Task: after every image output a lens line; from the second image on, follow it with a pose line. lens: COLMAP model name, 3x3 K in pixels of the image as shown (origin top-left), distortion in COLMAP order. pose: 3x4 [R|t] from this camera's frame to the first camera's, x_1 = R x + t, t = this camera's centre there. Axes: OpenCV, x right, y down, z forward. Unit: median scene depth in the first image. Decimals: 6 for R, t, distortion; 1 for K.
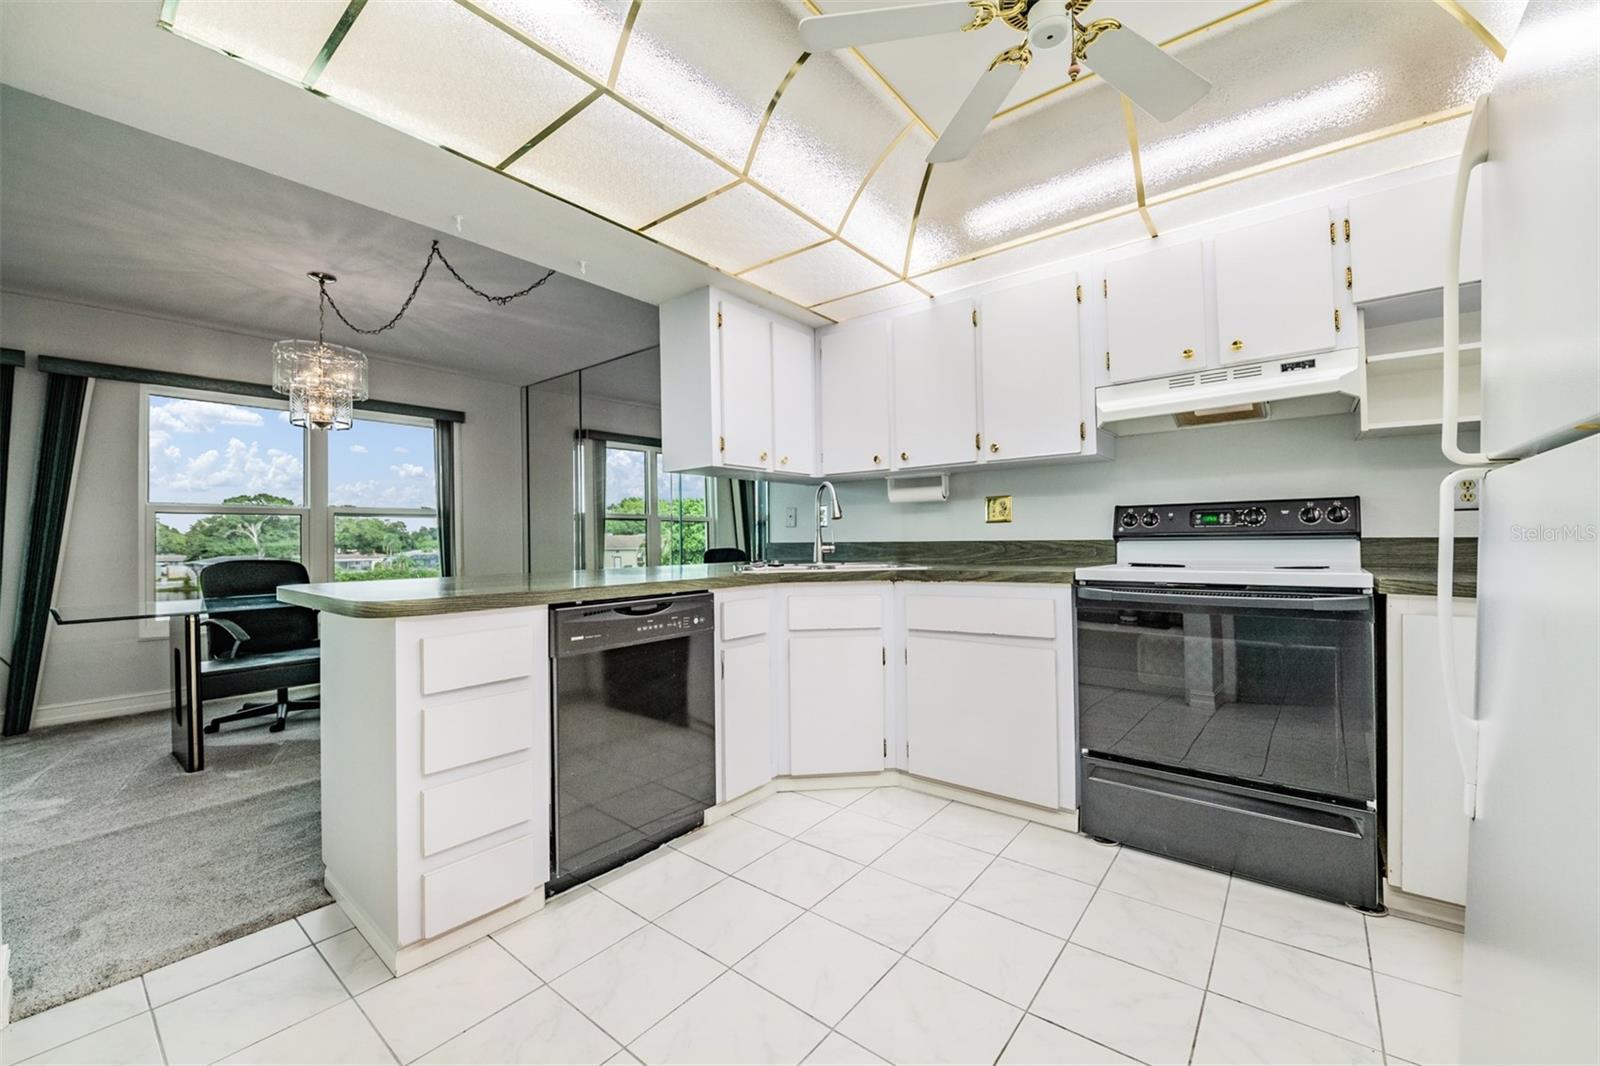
lens RADIAL K [[630.9, 0, 817.5], [0, 630.9, 535.6], [0, 0, 1]] dist [0.005204, -0.002026]
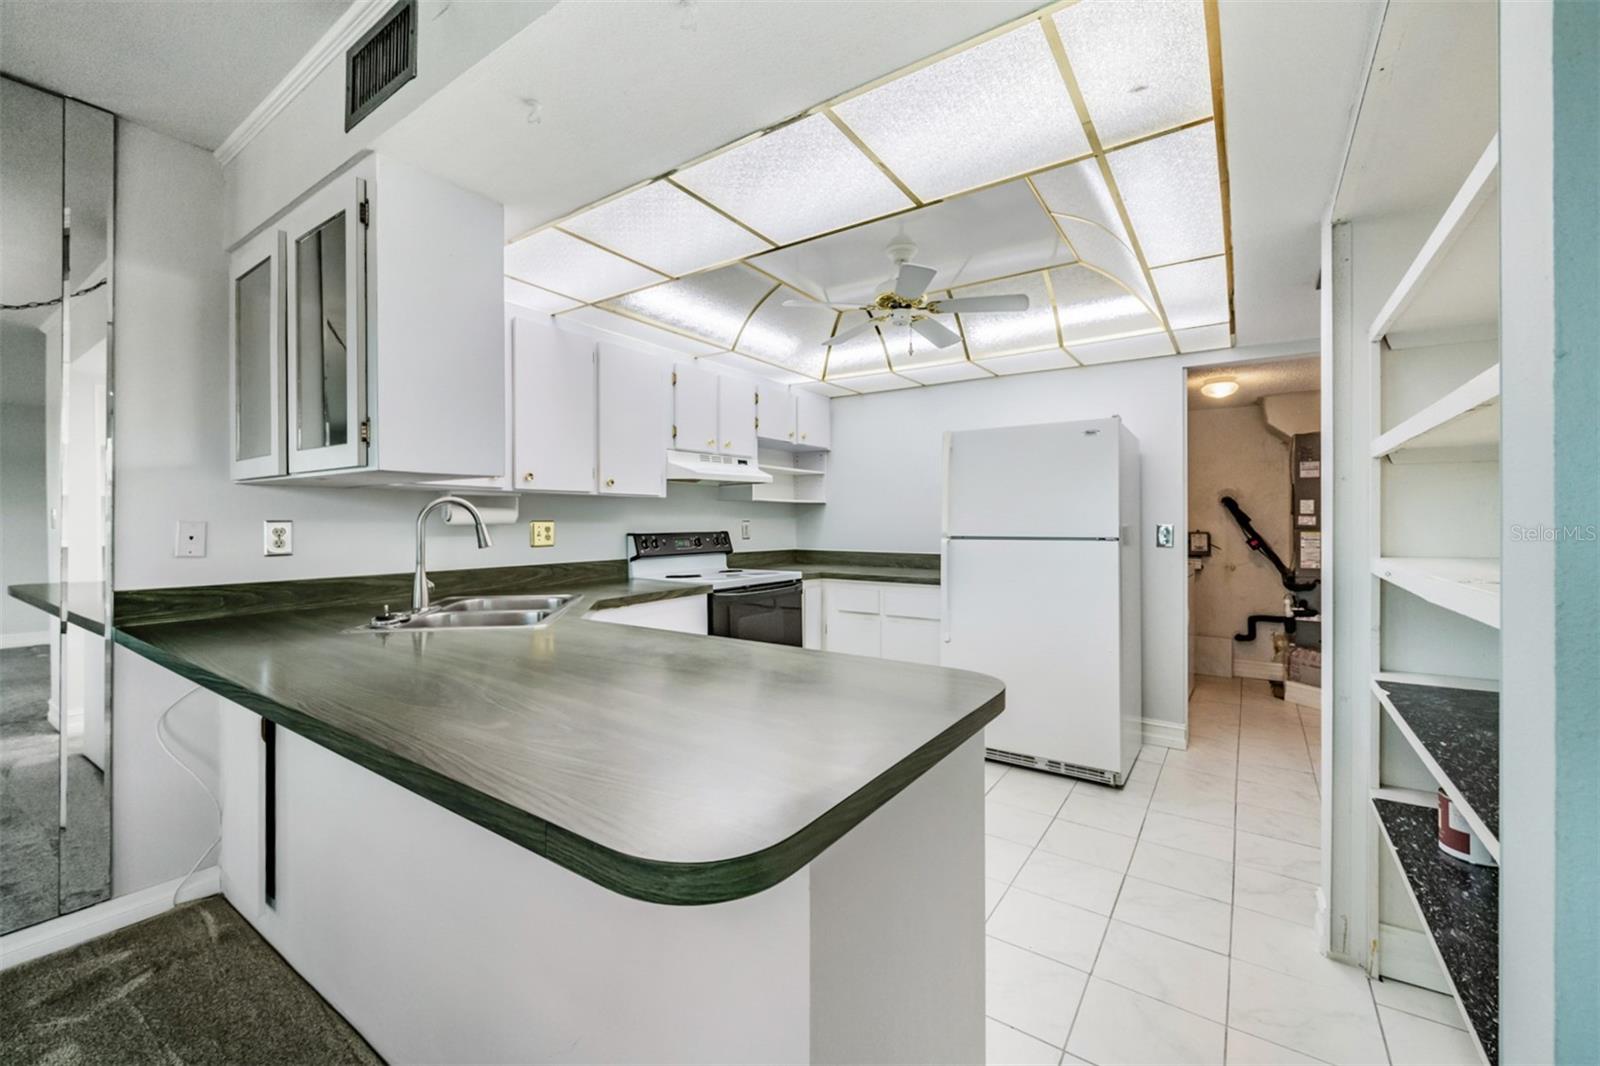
lens RADIAL K [[630.9, 0, 801.3], [0, 630.9, 520.2], [0, 0, 1]] dist [0.005204, -0.002026]
pose [[-0.047980, 0.019902, 0.998650, -0.939592], [-0.000677, 0.999801, -0.019958, -0.053723], [-0.998848, -0.001634, -0.047957, 0.789722]]
